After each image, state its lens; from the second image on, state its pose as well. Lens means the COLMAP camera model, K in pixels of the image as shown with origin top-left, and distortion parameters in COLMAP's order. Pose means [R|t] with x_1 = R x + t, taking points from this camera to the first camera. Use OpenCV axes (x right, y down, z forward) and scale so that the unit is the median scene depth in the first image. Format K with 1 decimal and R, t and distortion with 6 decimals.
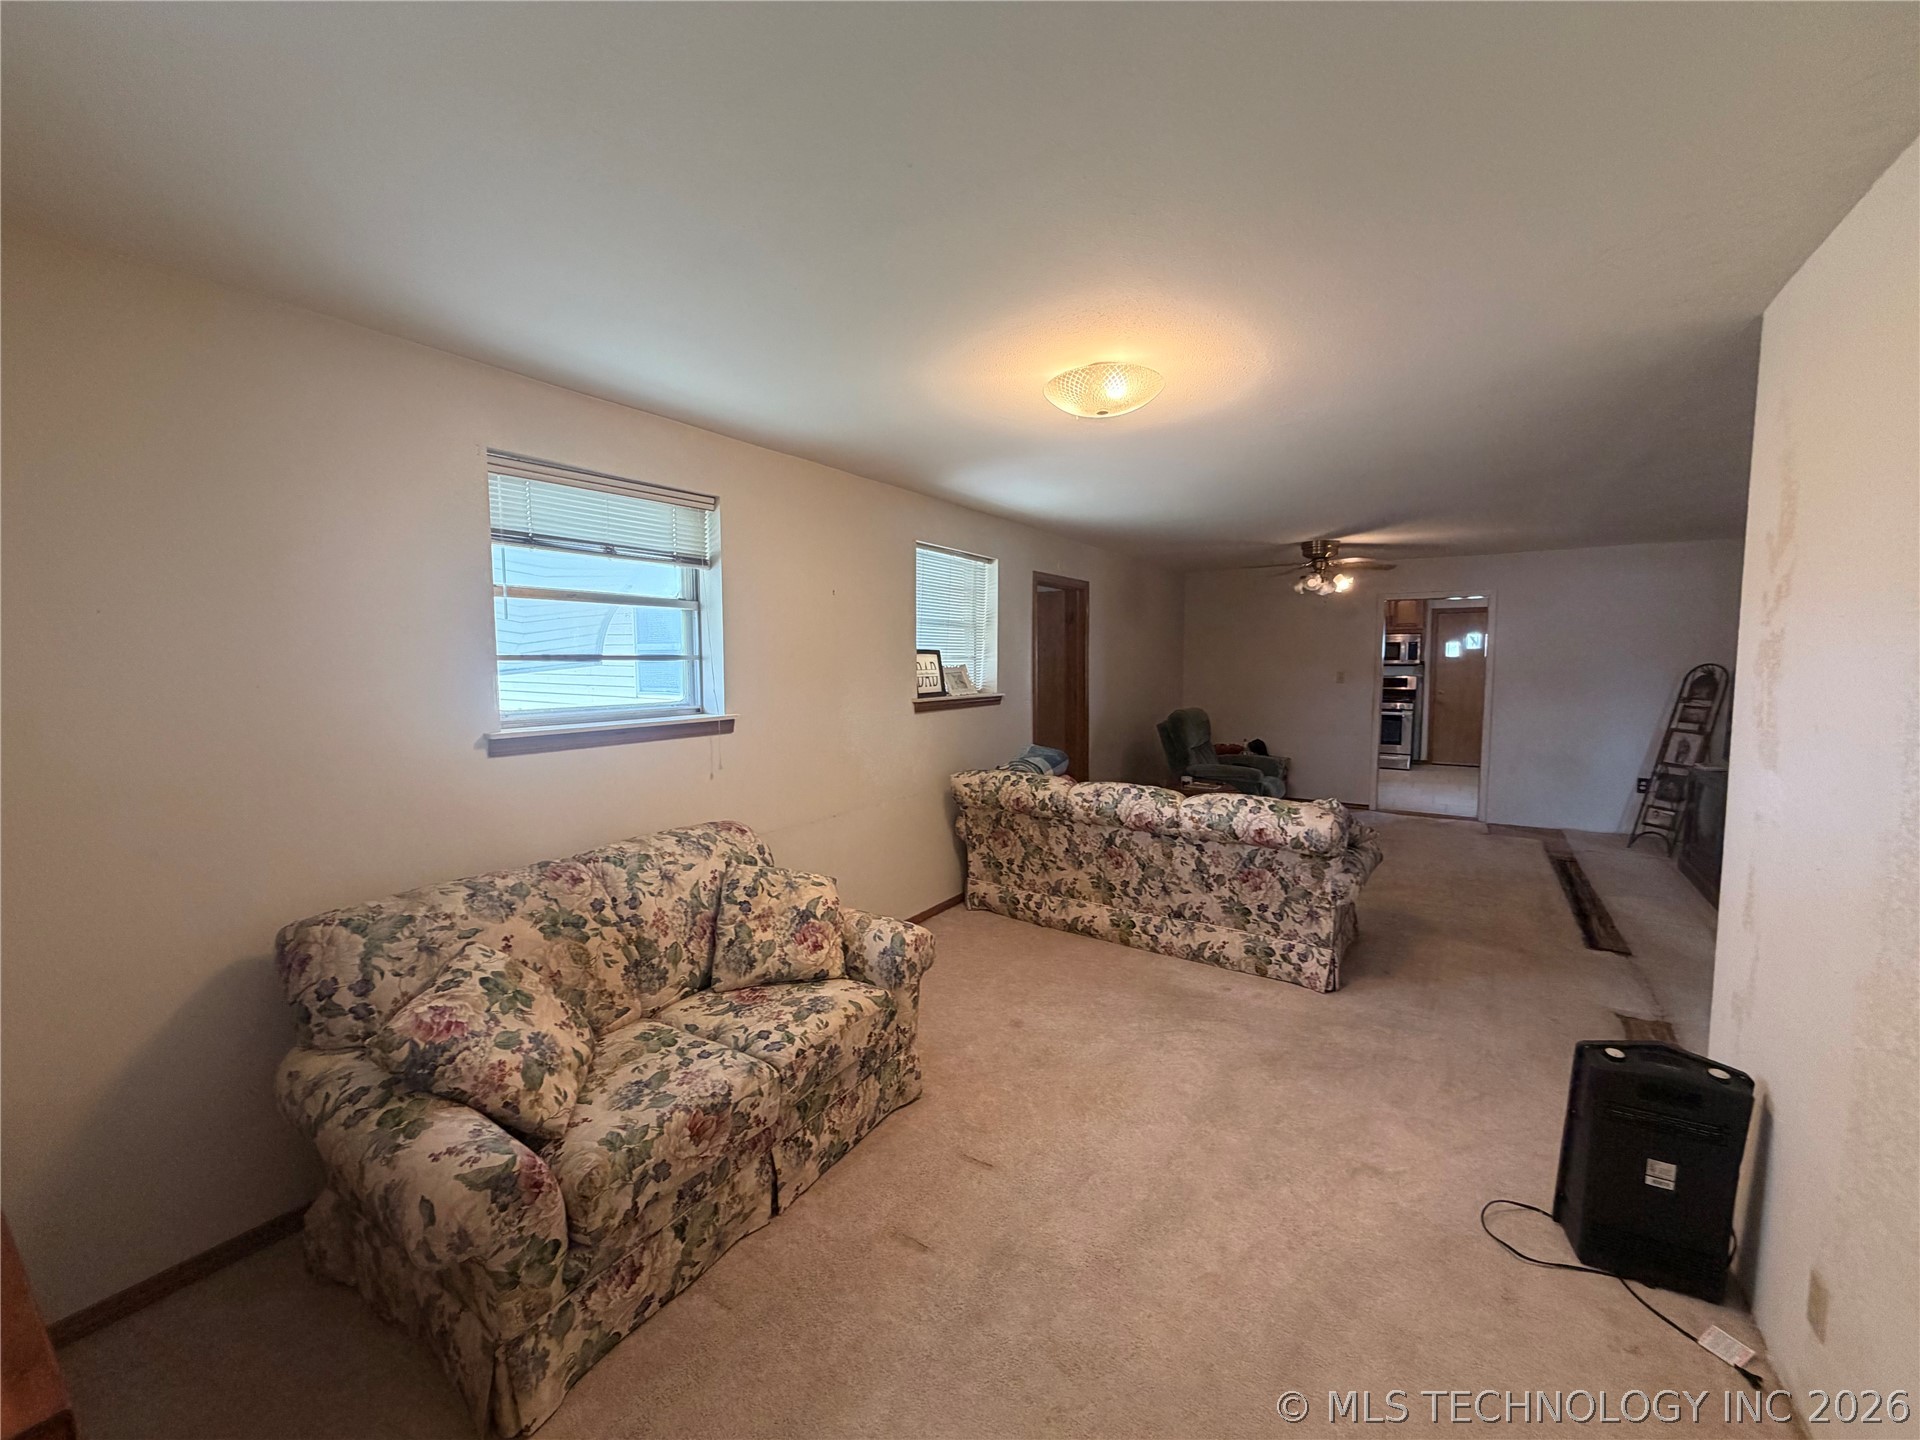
lens RADIAL K [[763.1, 0, 951.3], [0, 763.1, 720.0], [0, 0, 1]] dist [-0.001787, -0.000062]
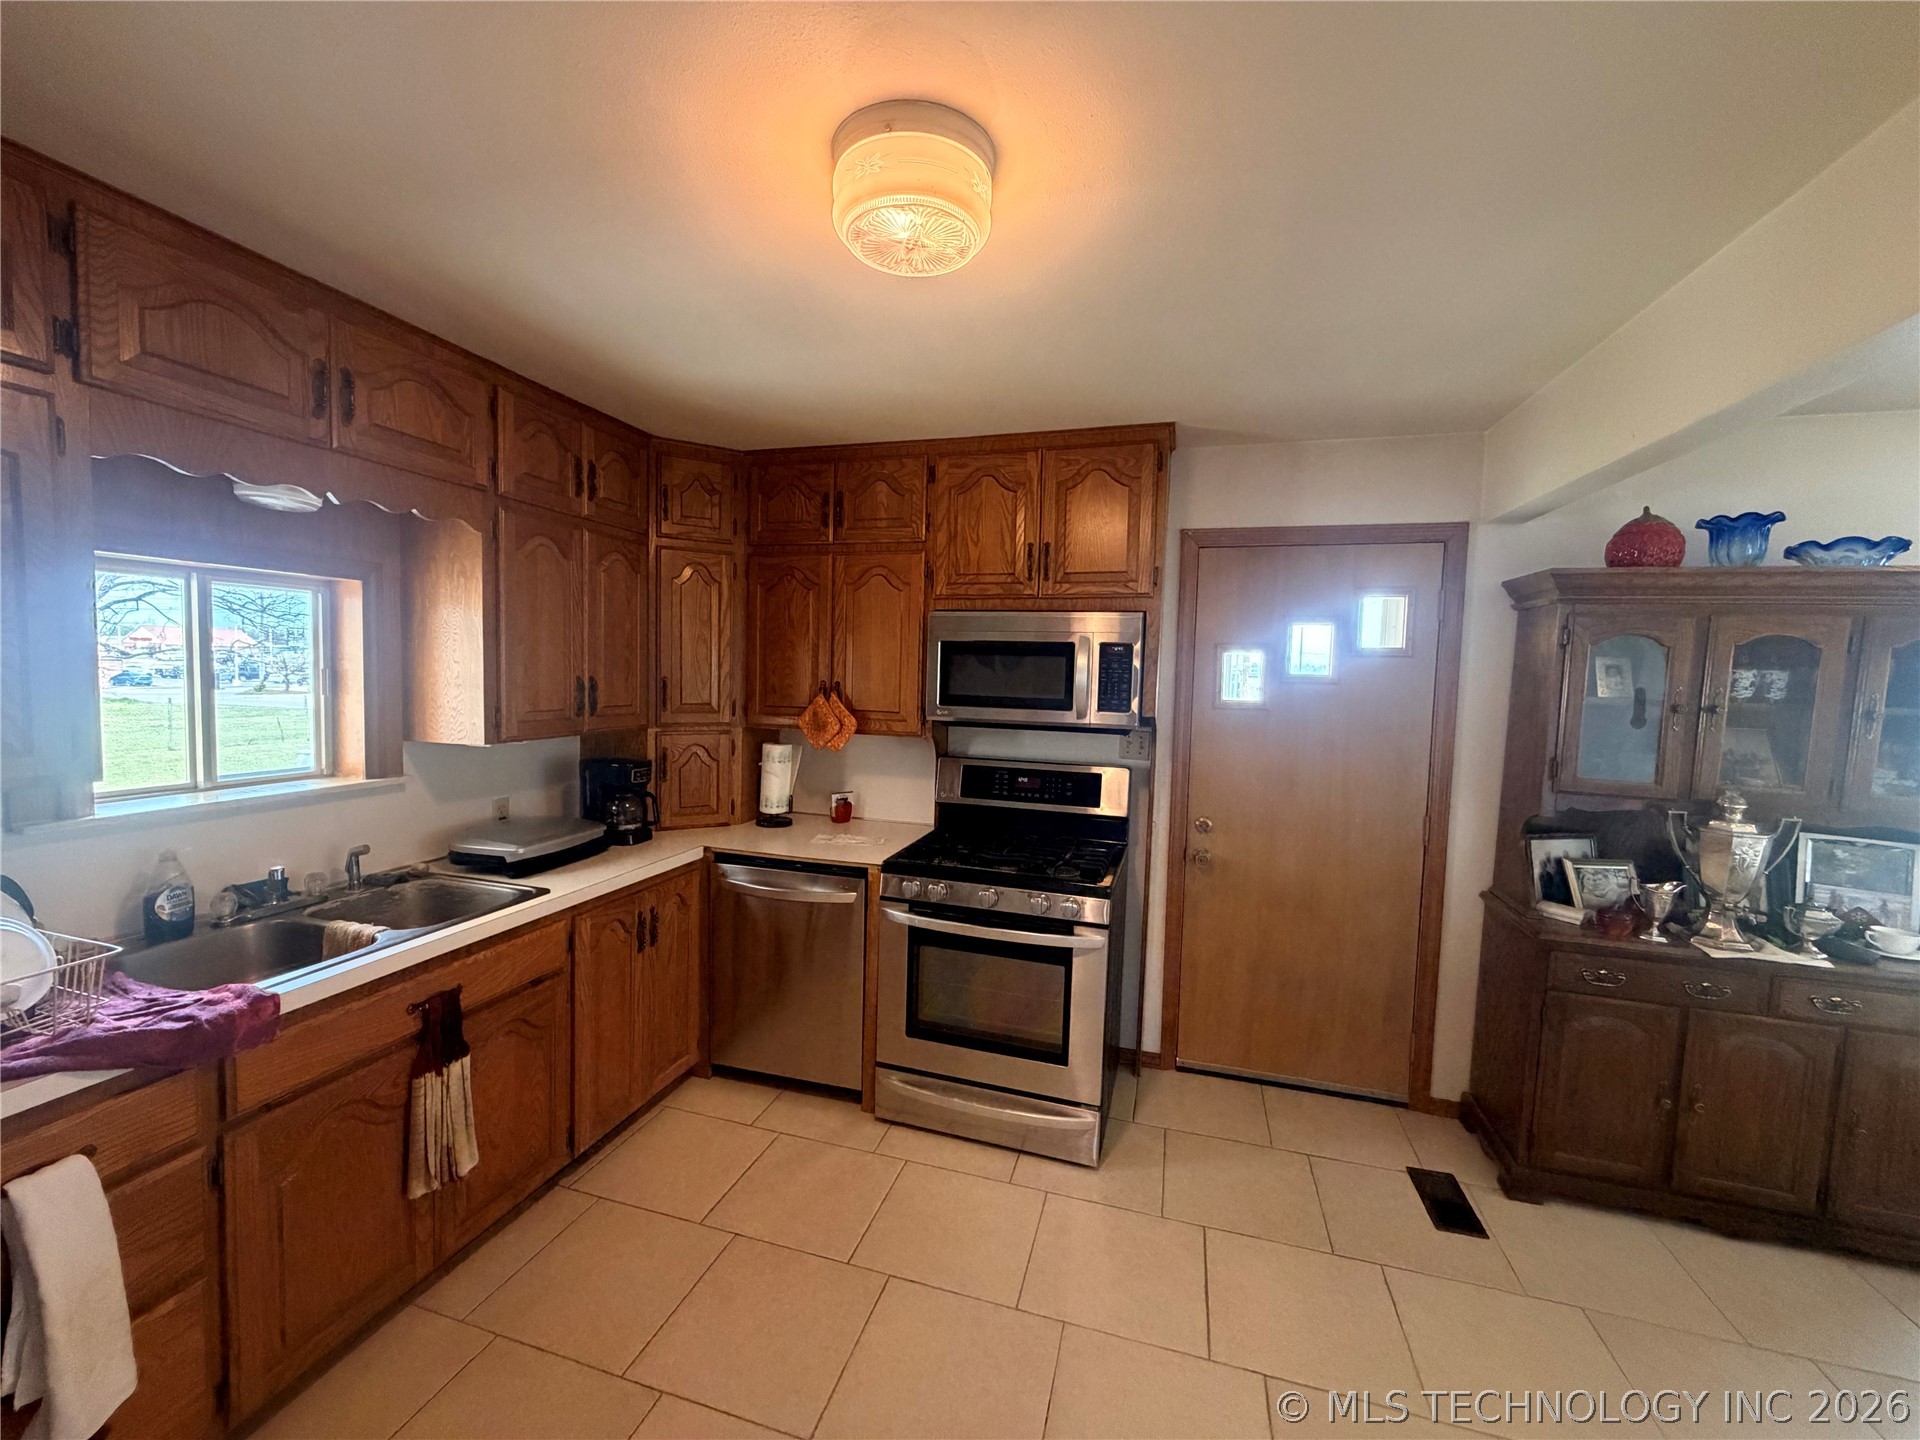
lens RADIAL K [[763.1, 0, 951.3], [0, 763.1, 720.0], [0, 0, 1]] dist [-0.001787, -0.000062]
pose [[0.957265, 0.009527, 0.289054, 0.467002], [-0.006902, 0.999925, -0.010101, -0.071934], [-0.289129, 0.007675, 0.957259, 0.751855]]
